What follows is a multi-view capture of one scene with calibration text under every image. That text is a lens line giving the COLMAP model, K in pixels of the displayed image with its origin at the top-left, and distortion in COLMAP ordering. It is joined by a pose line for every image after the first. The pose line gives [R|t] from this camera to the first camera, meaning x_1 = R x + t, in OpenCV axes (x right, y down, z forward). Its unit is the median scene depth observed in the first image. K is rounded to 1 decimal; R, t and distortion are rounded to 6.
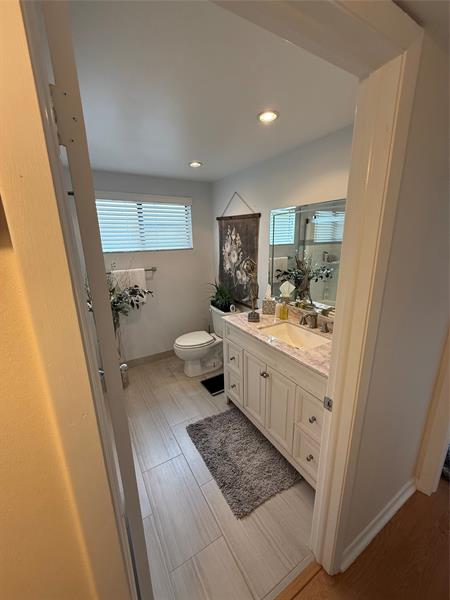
lens RADIAL K [[237.8, 0, 225.0], [0, 237.8, 299.6], [0, 0, 1]] dist [0.011176, -0.000063]
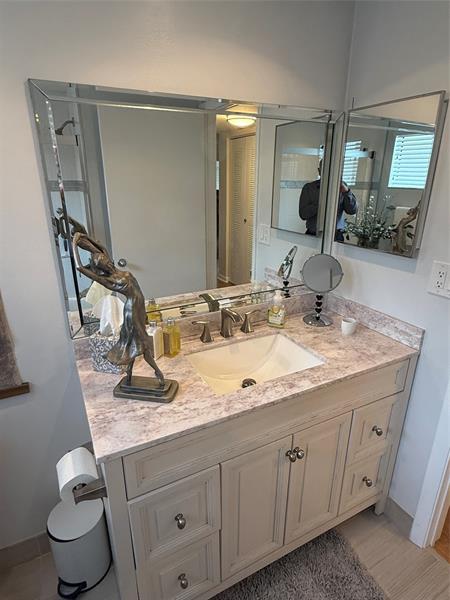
lens RADIAL K [[345.8, 0, 226.1], [0, 345.8, 302.5], [0, 0, 1]] dist [0.002371, 0.000303]
pose [[0.052578, -0.318088, 0.946602, -0.461372], [0.250149, 0.921887, 0.295889, -0.241478], [-0.966779, 0.221235, 0.128041, 1.100178]]
